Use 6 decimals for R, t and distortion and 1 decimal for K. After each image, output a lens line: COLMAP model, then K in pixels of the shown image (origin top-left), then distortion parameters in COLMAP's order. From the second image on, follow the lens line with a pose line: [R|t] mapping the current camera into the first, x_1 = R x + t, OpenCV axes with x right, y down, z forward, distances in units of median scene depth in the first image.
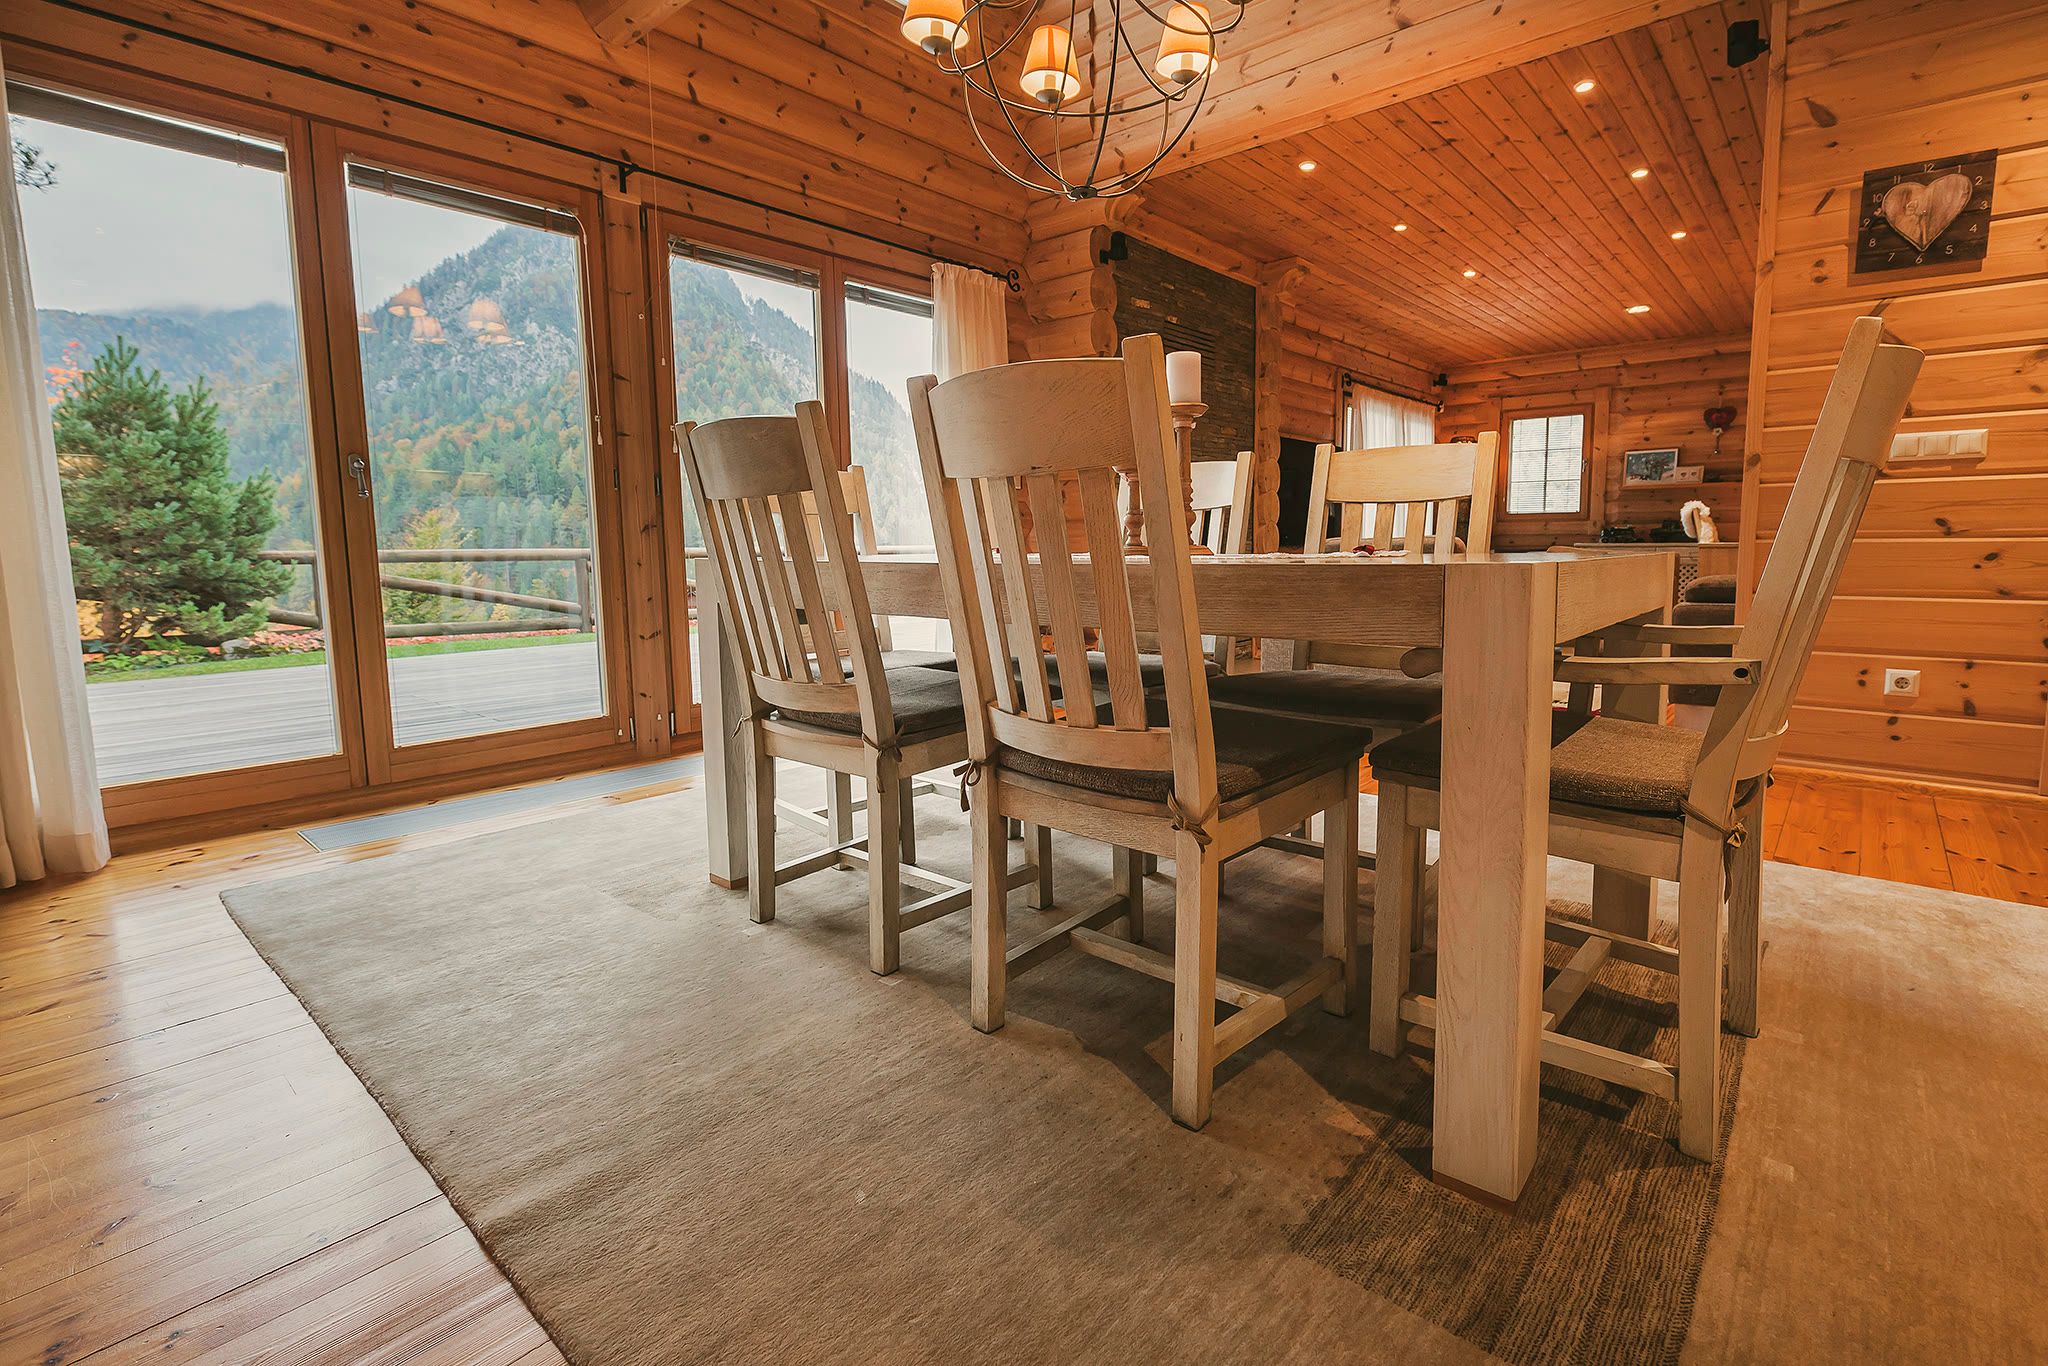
lens RADIAL K [[938.2, 0, 1088.7], [0, 938.2, 643.4], [0, 0, 1]] dist [-0.004550, -0.003247]
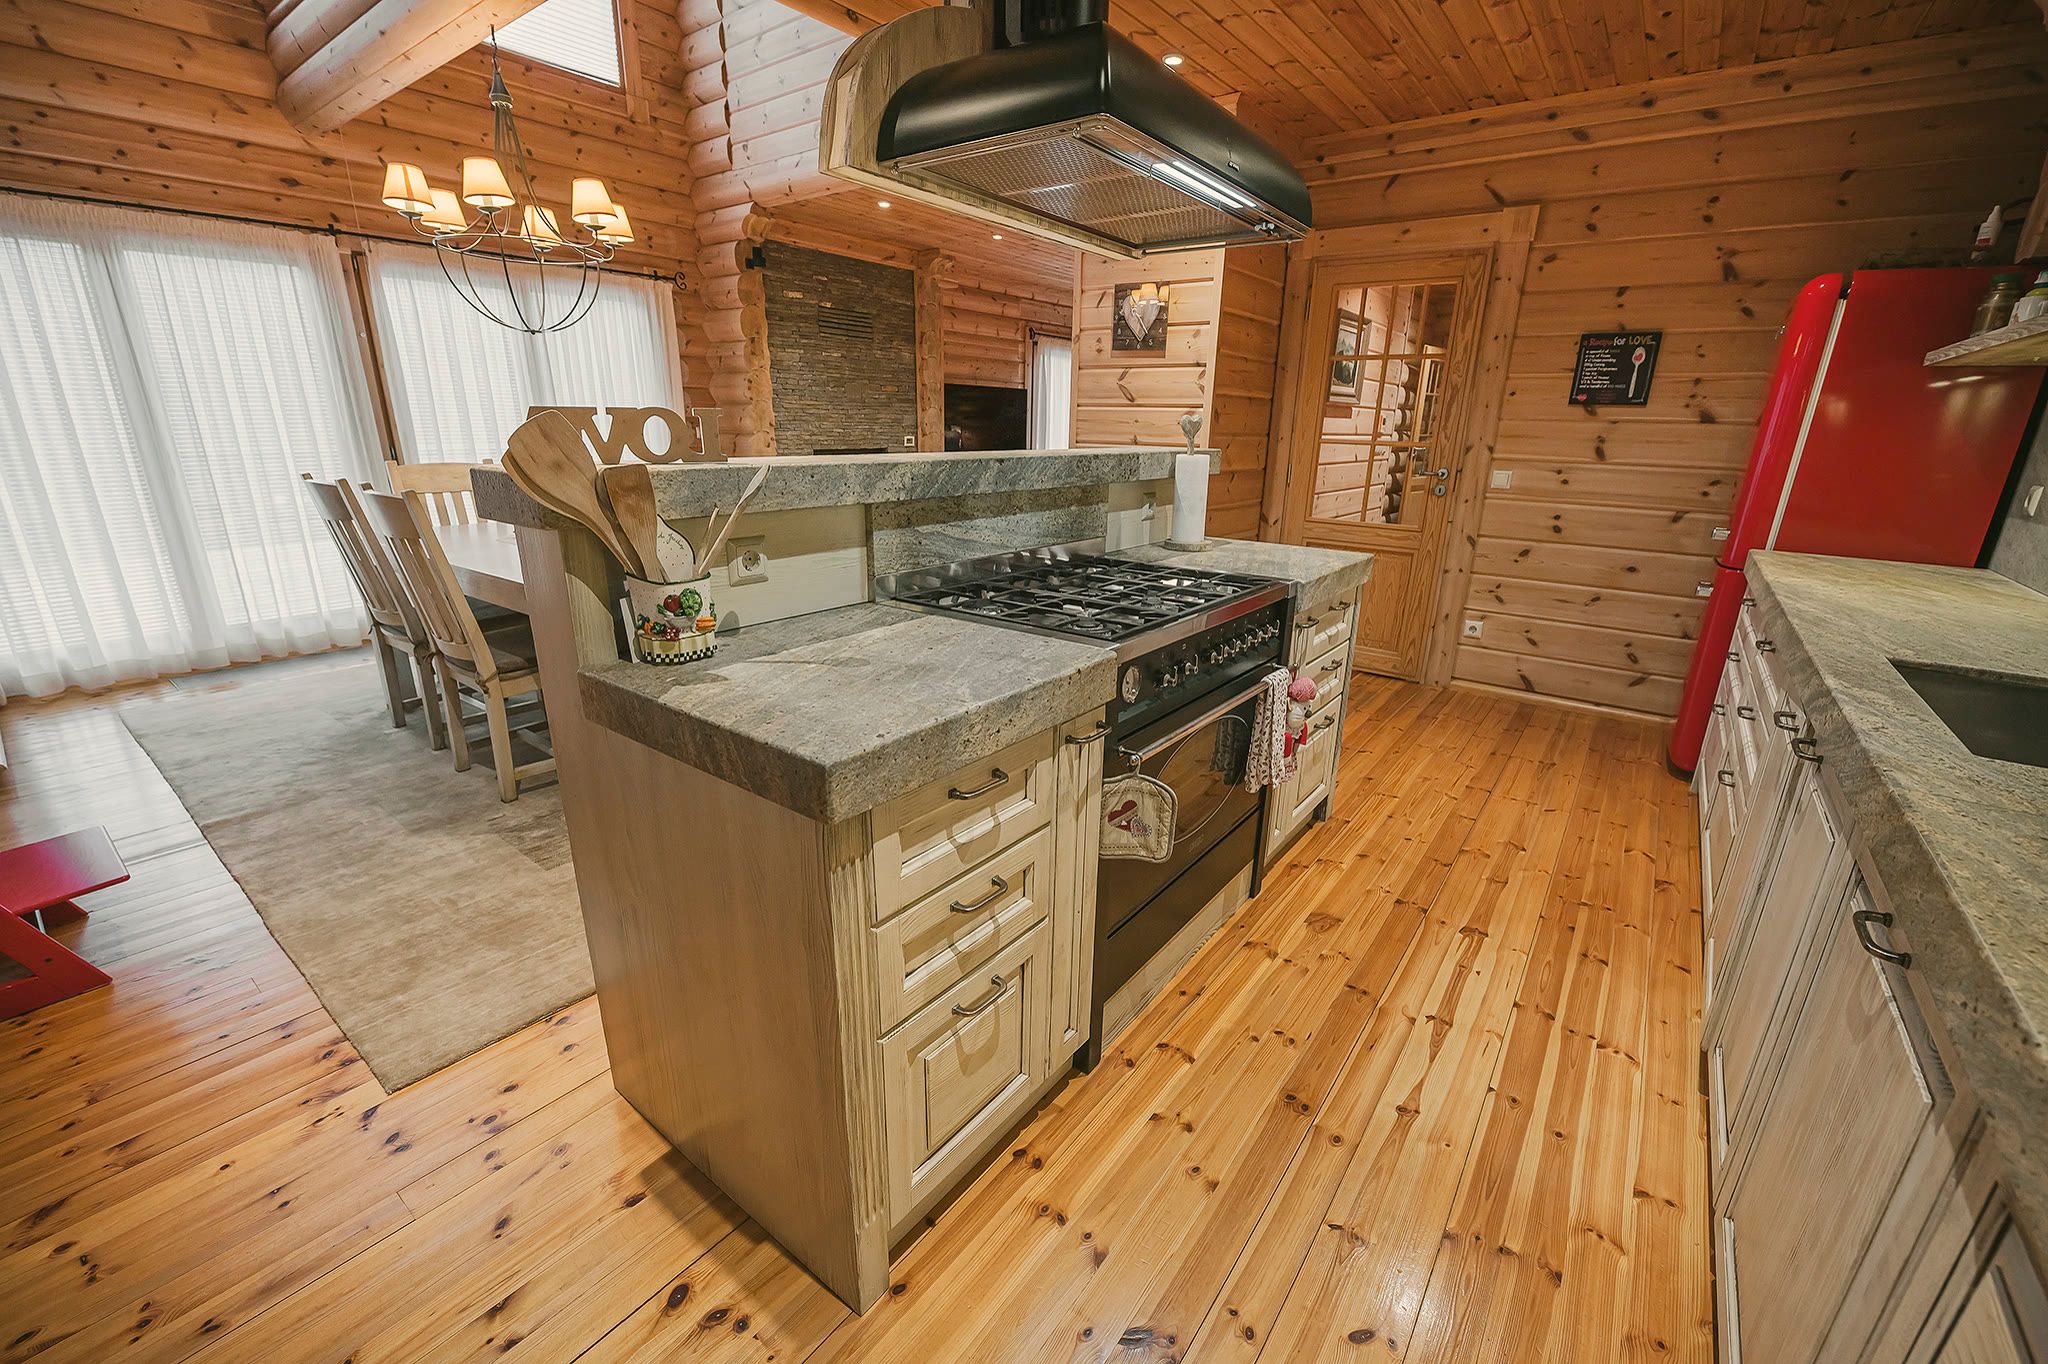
lens RADIAL K [[825.4, 0, 1049.5], [0, 825.4, 703.1], [0, 0, 1]] dist [-0.018156, -0.000768]
pose [[0.998127, 0.012696, 0.059839, 0.466386], [-0.025818, 0.974260, 0.223945, -0.085823], [-0.055456, -0.225071, 0.972763, -0.381066]]
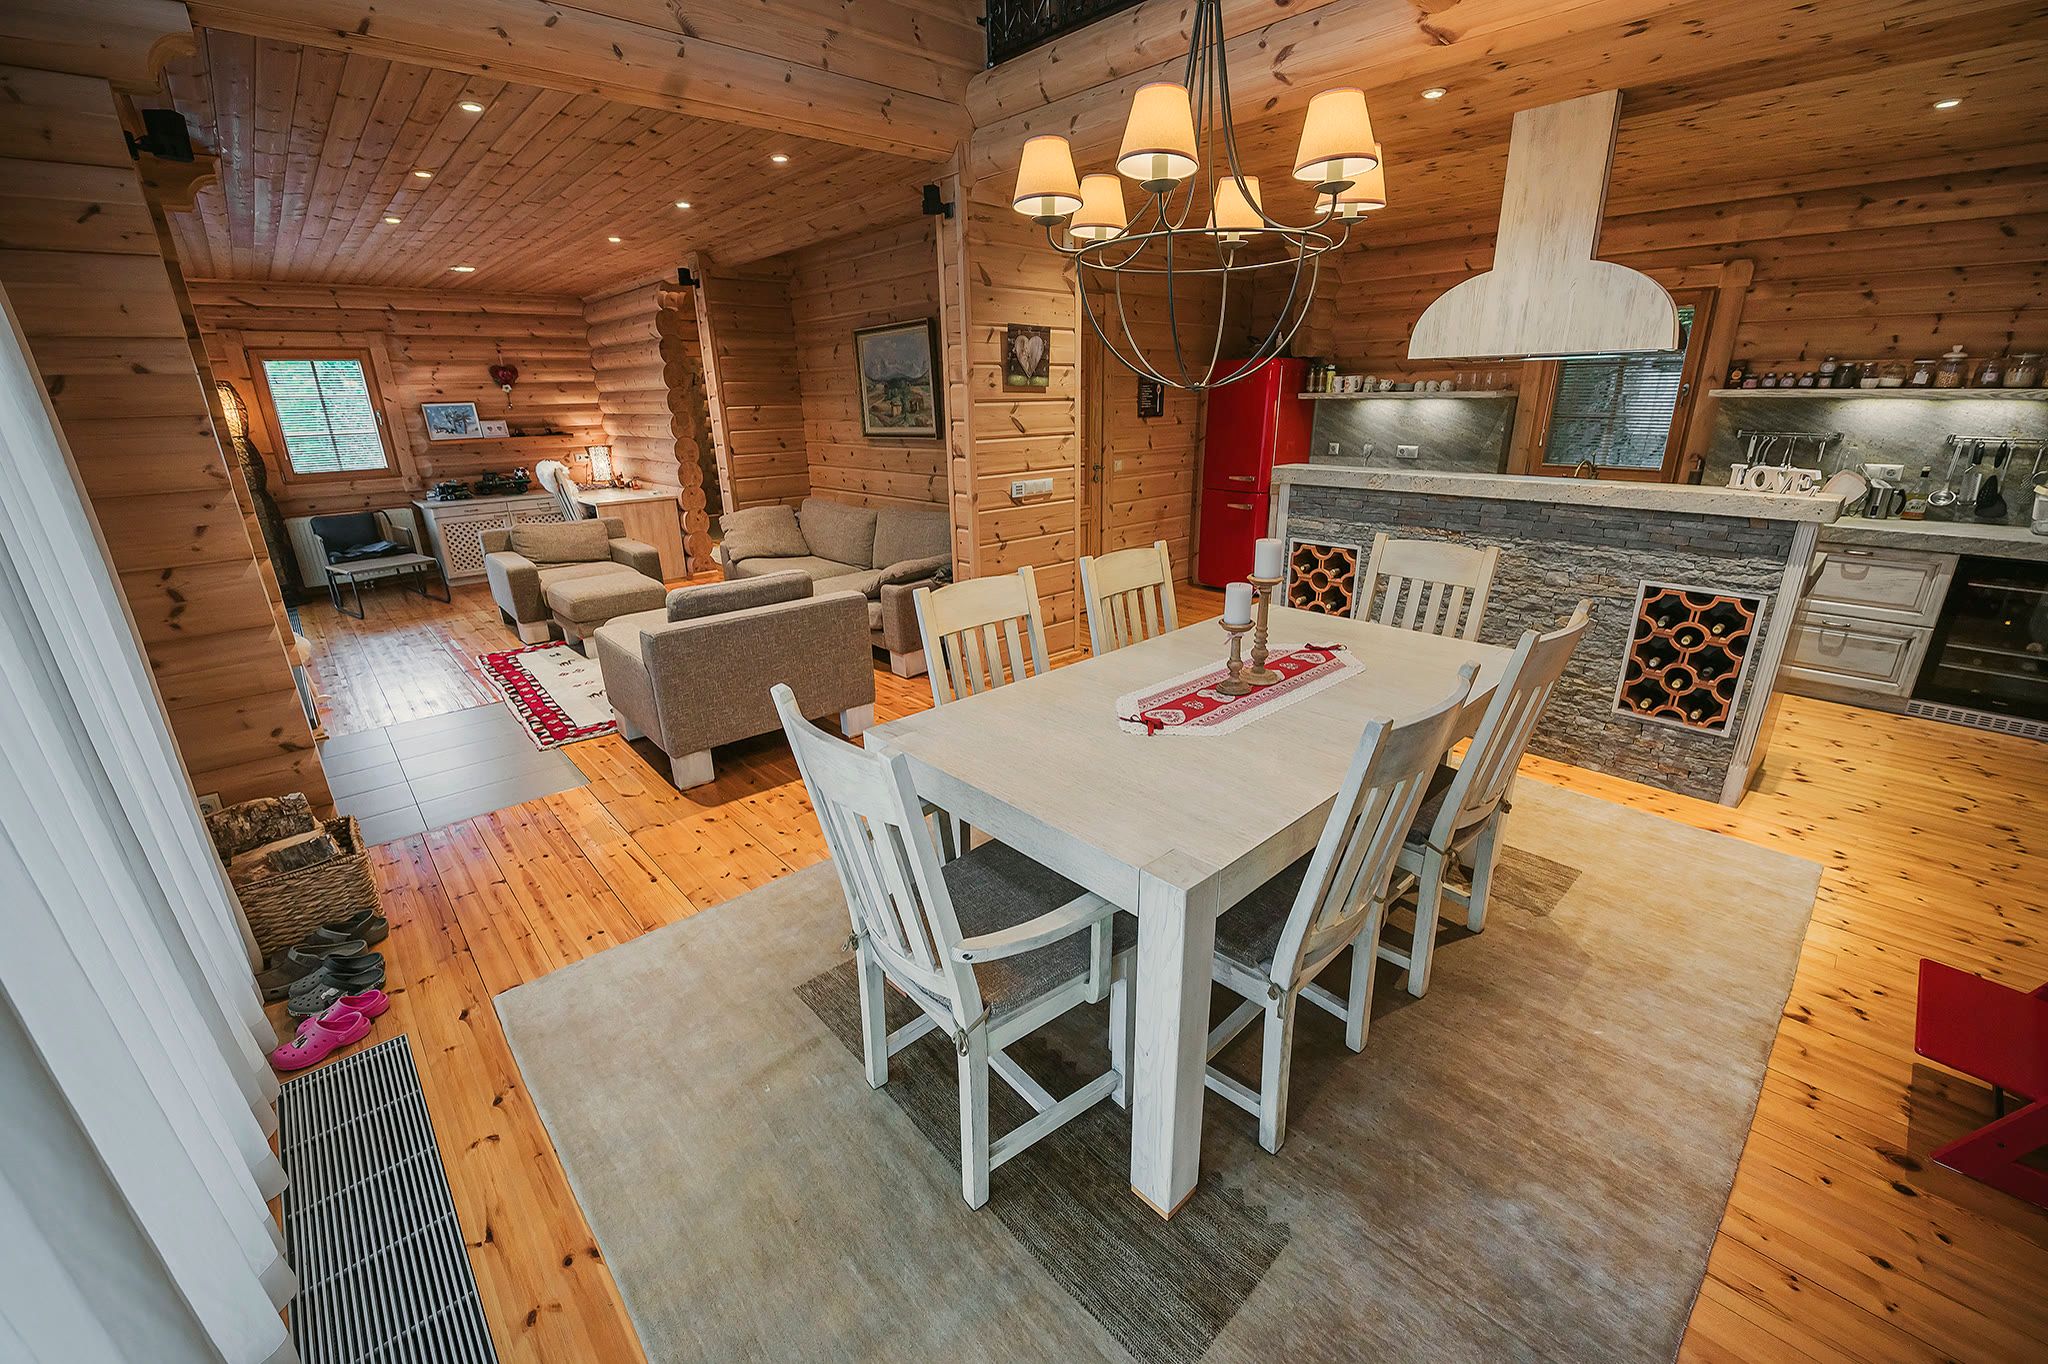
lens RADIAL K [[825.4, 0, 1040.6], [0, 825.4, 686.8], [0, 0, 1]] dist [-0.018156, -0.000768]
pose [[0.122835, -0.321709, 0.938837, -0.545352], [0.119336, 0.943925, 0.307839, -0.244552], [-0.985226, 0.074224, 0.154338, 0.551923]]
